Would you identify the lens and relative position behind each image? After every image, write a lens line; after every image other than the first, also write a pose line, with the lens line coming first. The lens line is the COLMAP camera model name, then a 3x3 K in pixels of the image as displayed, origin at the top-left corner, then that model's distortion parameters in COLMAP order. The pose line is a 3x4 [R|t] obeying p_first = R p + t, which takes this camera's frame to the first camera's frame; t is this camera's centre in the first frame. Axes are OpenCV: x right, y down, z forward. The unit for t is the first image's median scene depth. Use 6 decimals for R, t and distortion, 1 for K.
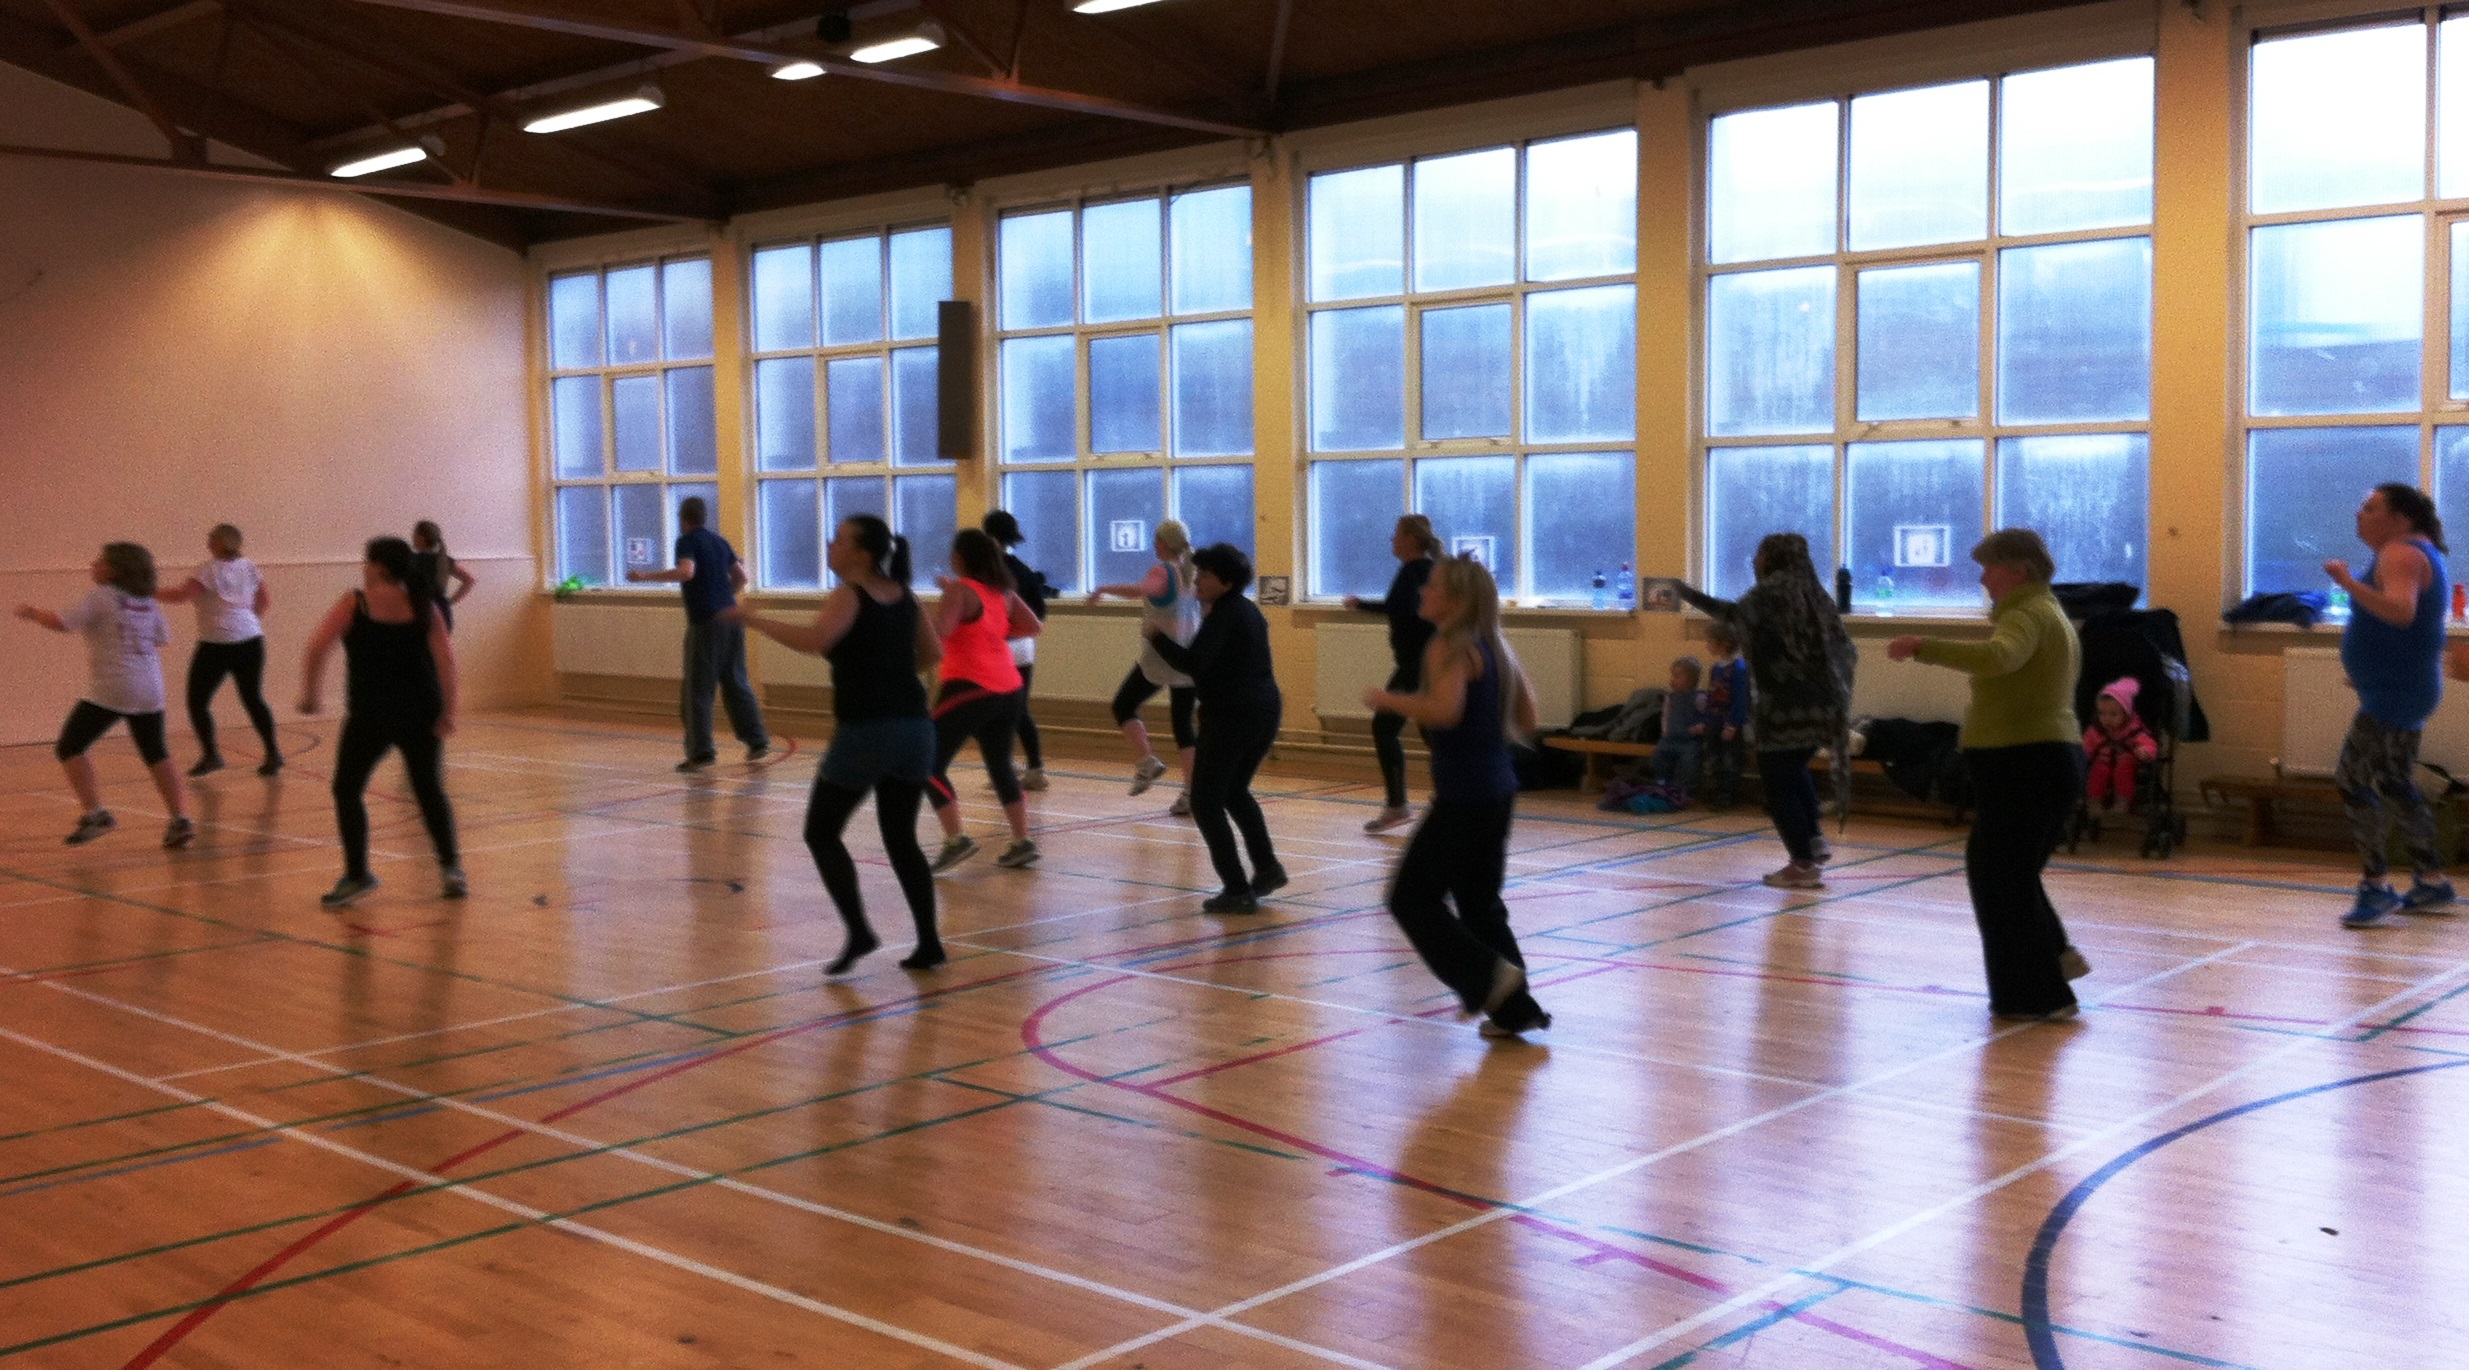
lens RADIAL K [[2339.3, 0, 1237.9], [0, 2339.3, 679.5], [0, 0, 1]] dist [0.018660, 0.000000]
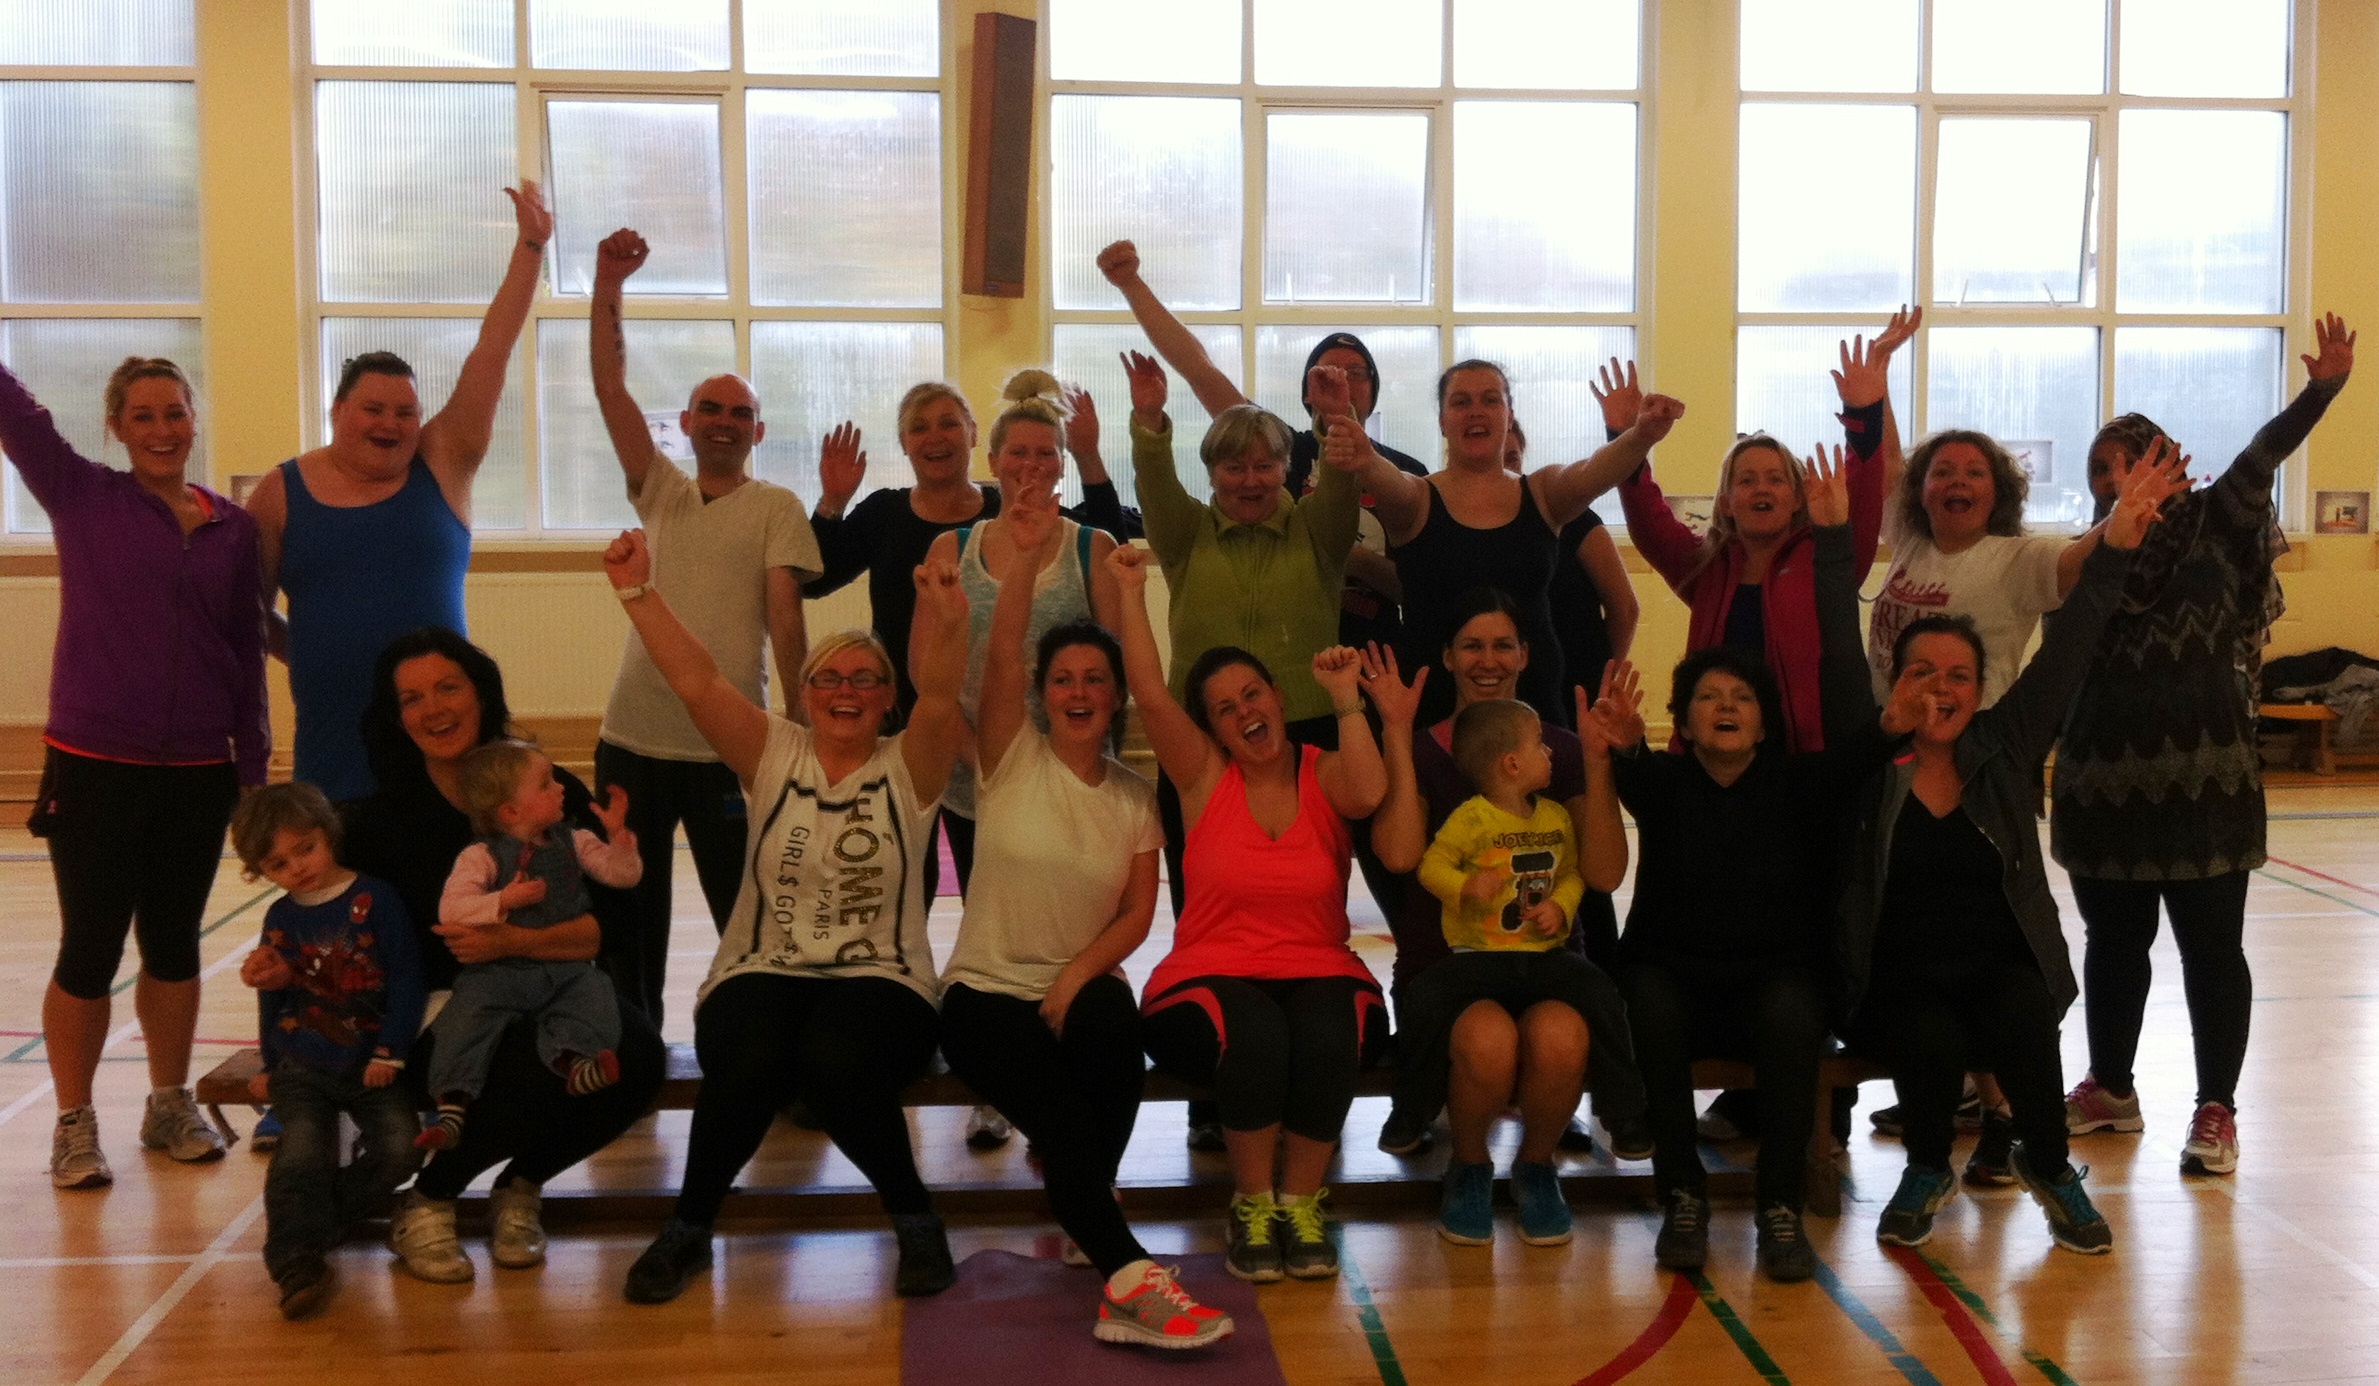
lens RADIAL K [[2746.1, 0, 1193.3], [0, 2746.1, 685.6], [0, 0, 1]] dist [-0.007279, 0.000000]
pose [[0.670073, -0.061078, 0.739778, -0.635858], [0.041783, 0.998132, 0.044562, -0.029160], [-0.741118, 0.001050, 0.671374, 0.550803]]
